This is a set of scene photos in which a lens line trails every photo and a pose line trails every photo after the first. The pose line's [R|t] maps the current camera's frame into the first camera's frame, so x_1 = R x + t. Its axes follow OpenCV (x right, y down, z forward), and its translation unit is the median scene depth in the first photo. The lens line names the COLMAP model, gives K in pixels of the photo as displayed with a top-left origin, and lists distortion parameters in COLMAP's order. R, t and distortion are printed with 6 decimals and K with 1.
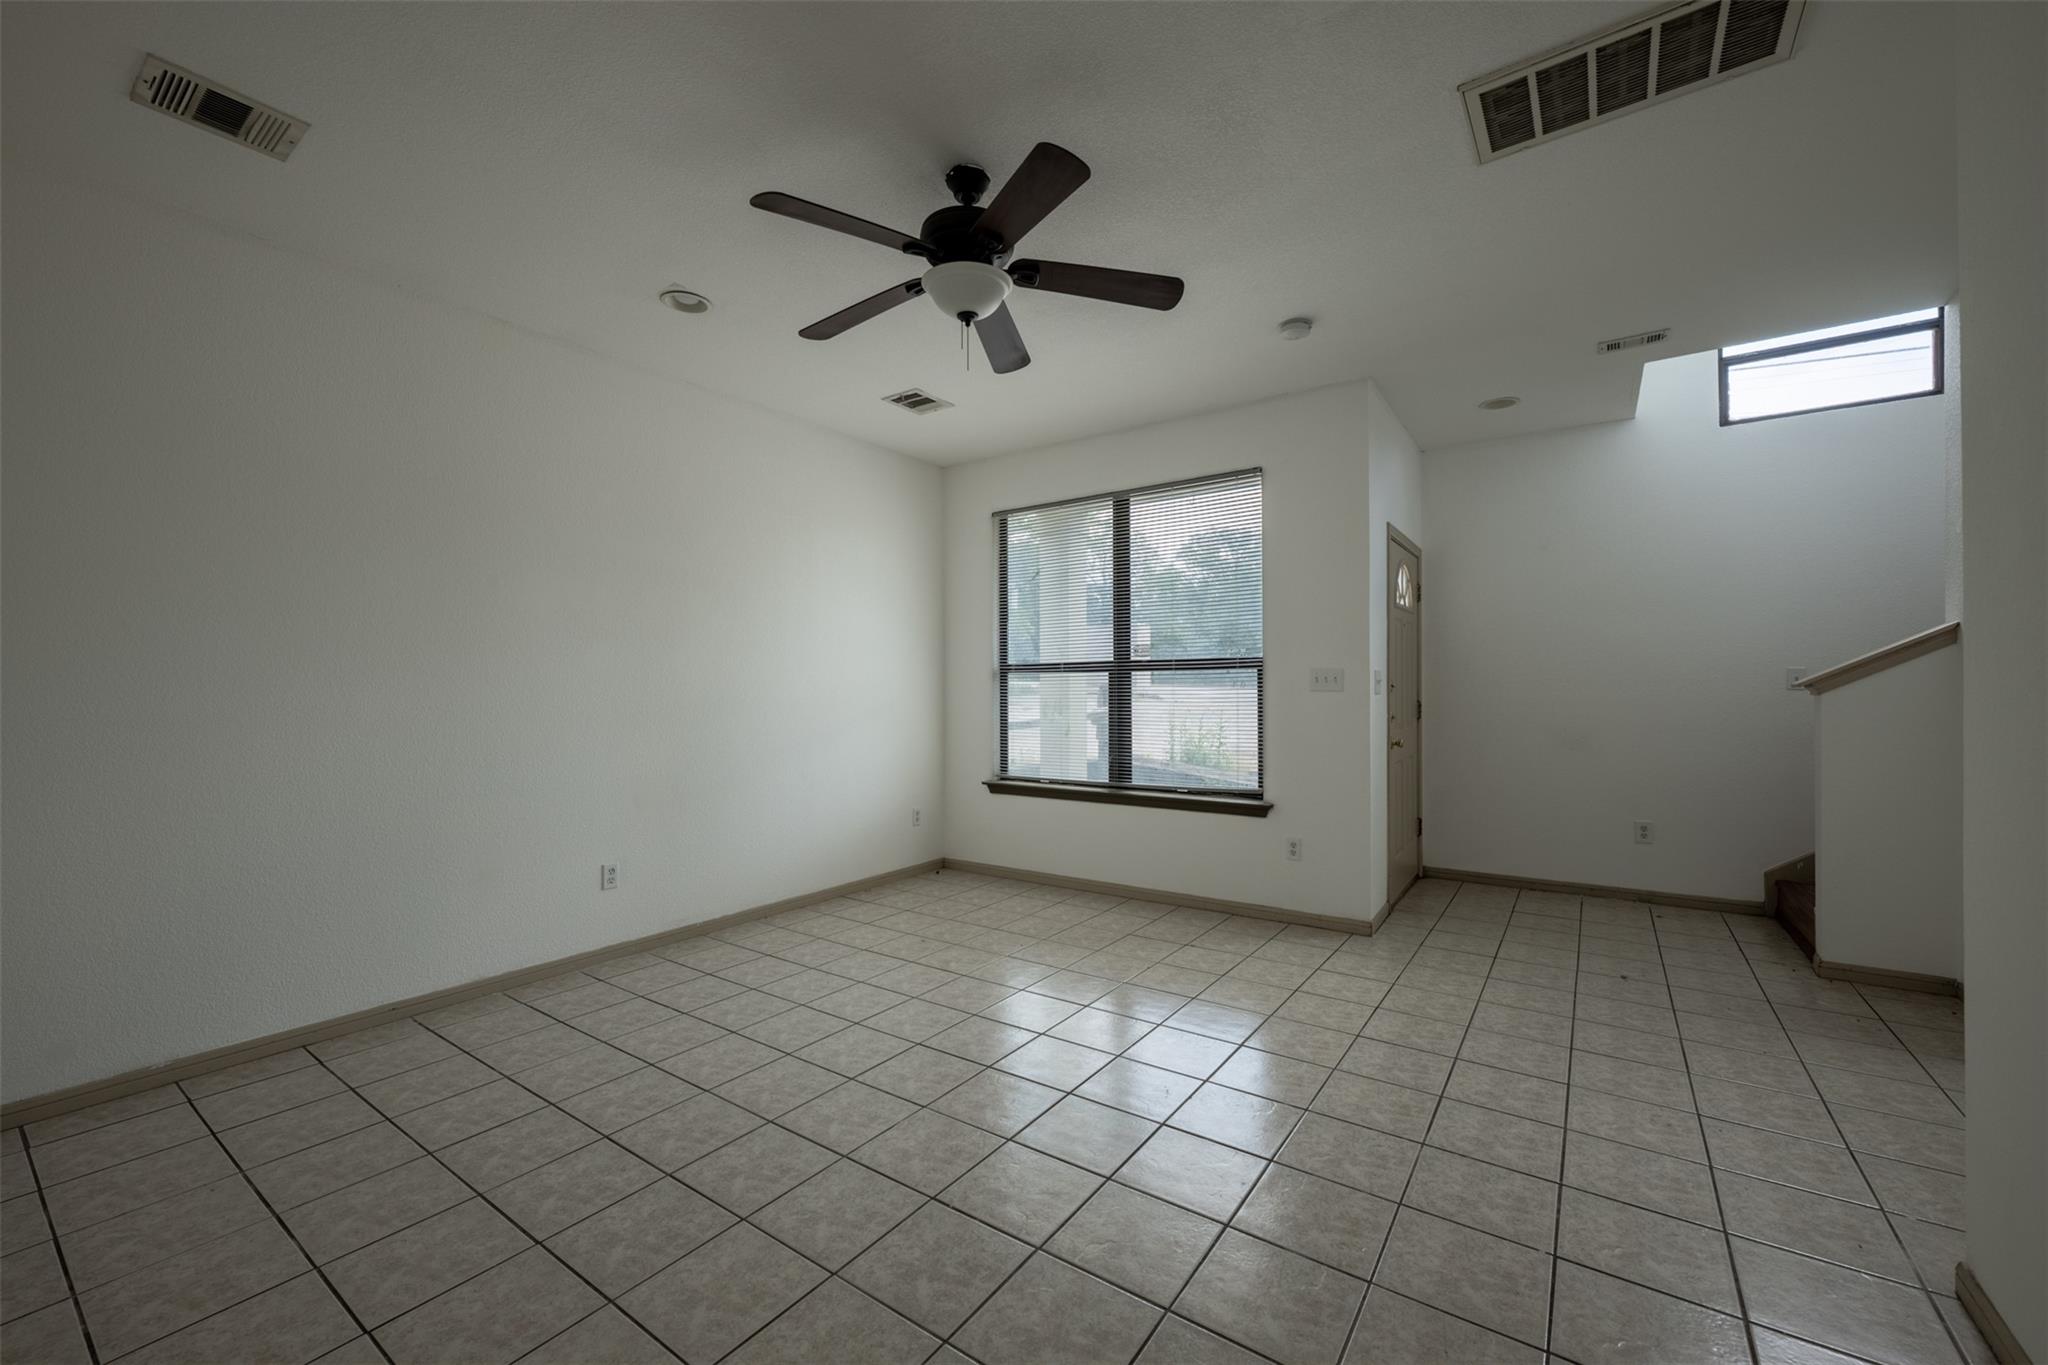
lens RADIAL K [[811.3, 0, 1014.1], [0, 811.3, 697.8], [0, 0, 1]] dist [0.002729, -0.000806]
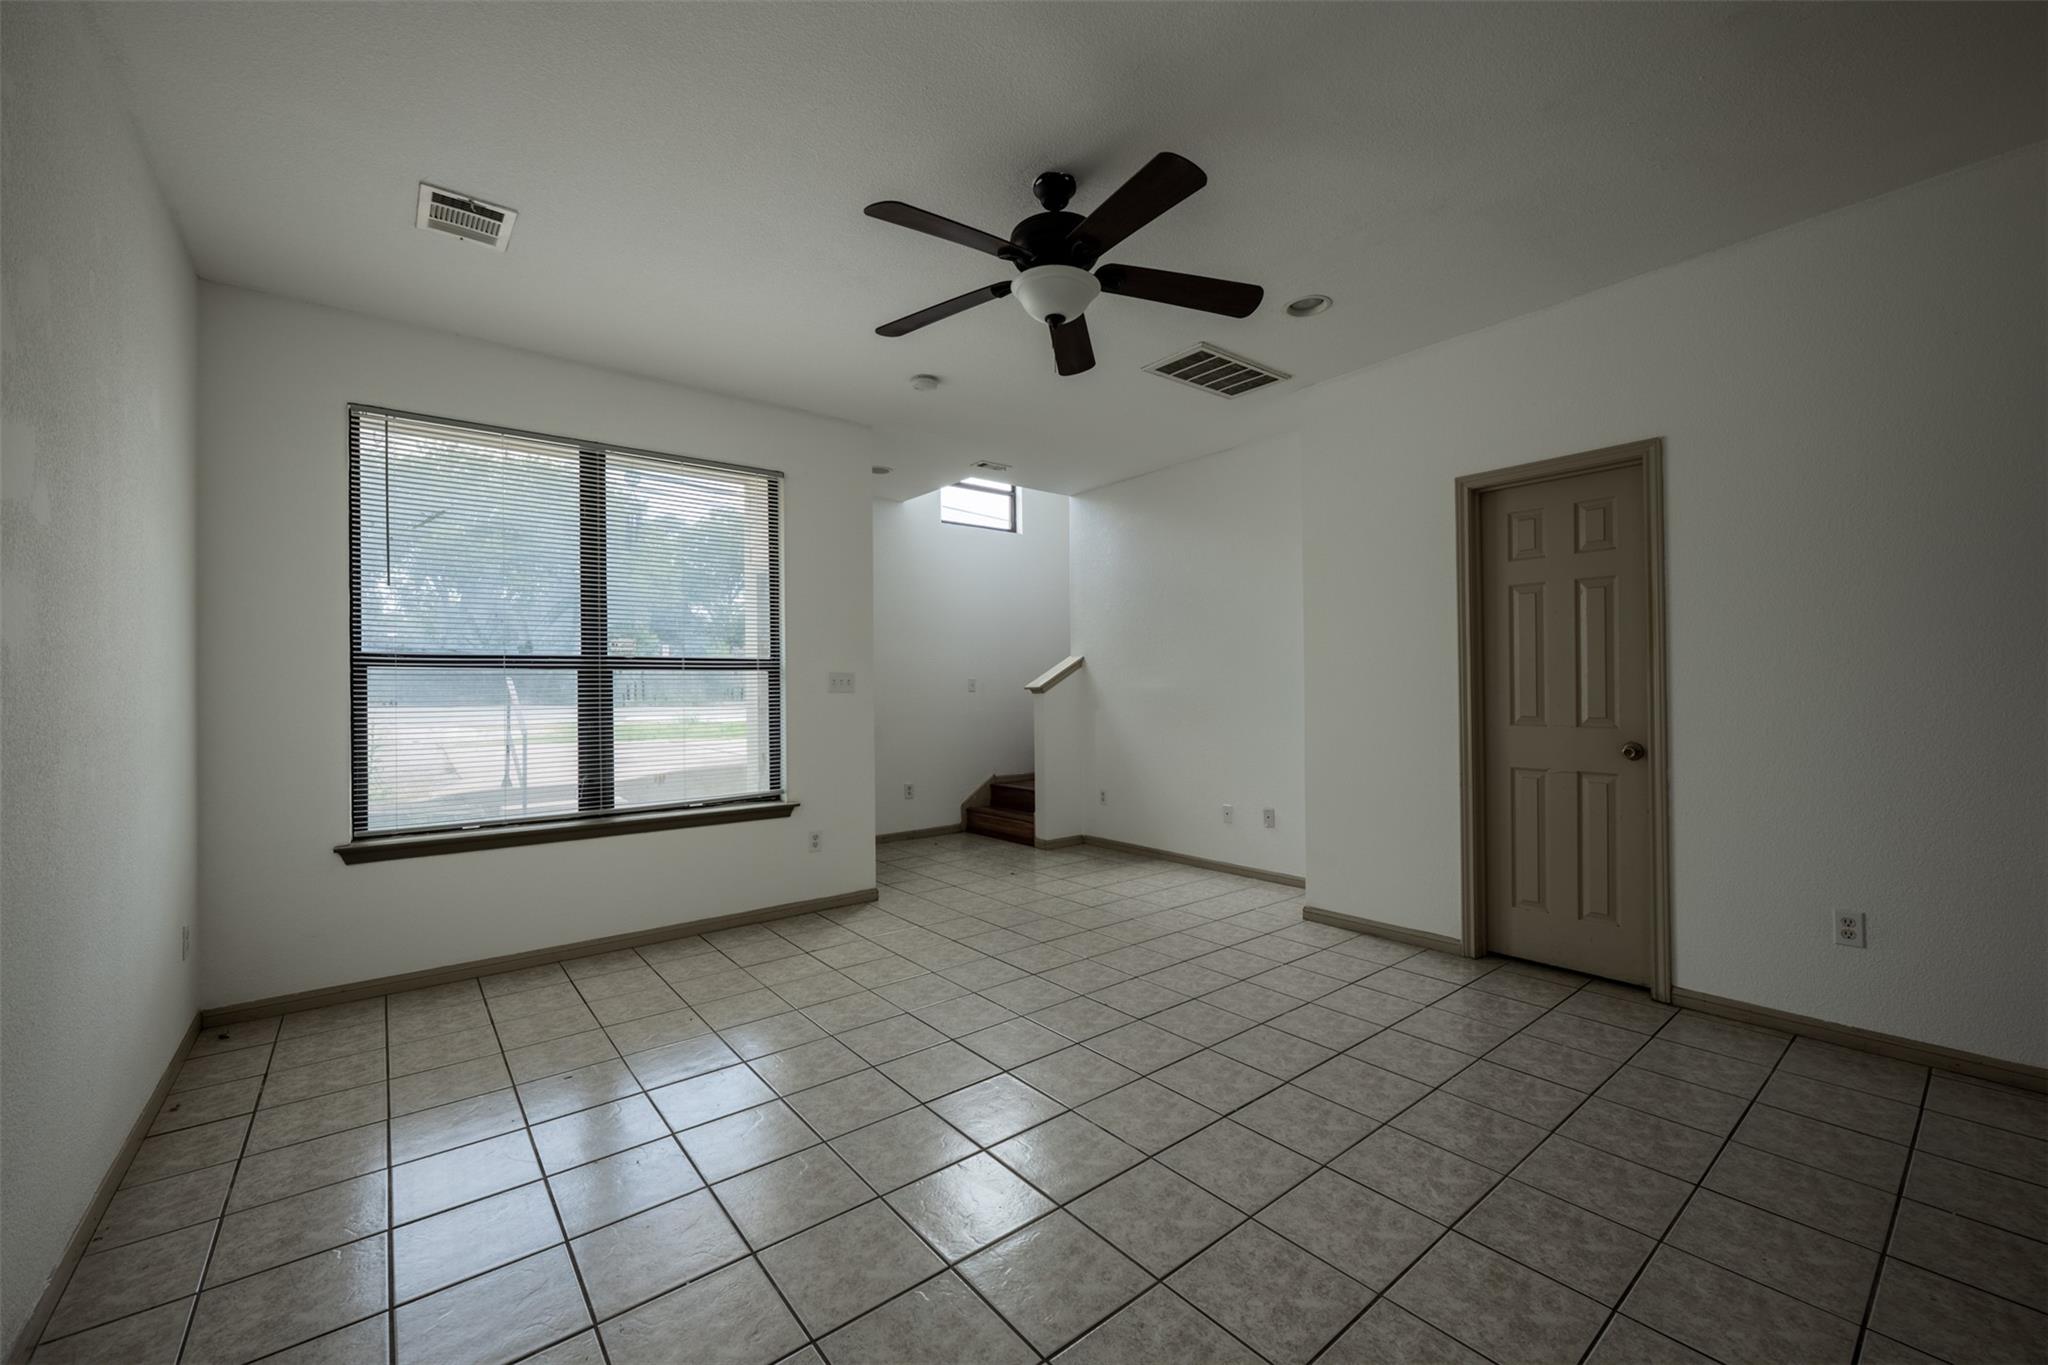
lens RADIAL K [[811.3, 0, 1042.4], [0, 811.3, 685.9], [0, 0, 1]] dist [0.002729, -0.000806]
pose [[0.259338, 0.005947, 0.965768, -0.589618], [0.017540, 0.999787, -0.010867, 0.000482], [-0.965627, 0.019758, 0.259178, 0.423435]]
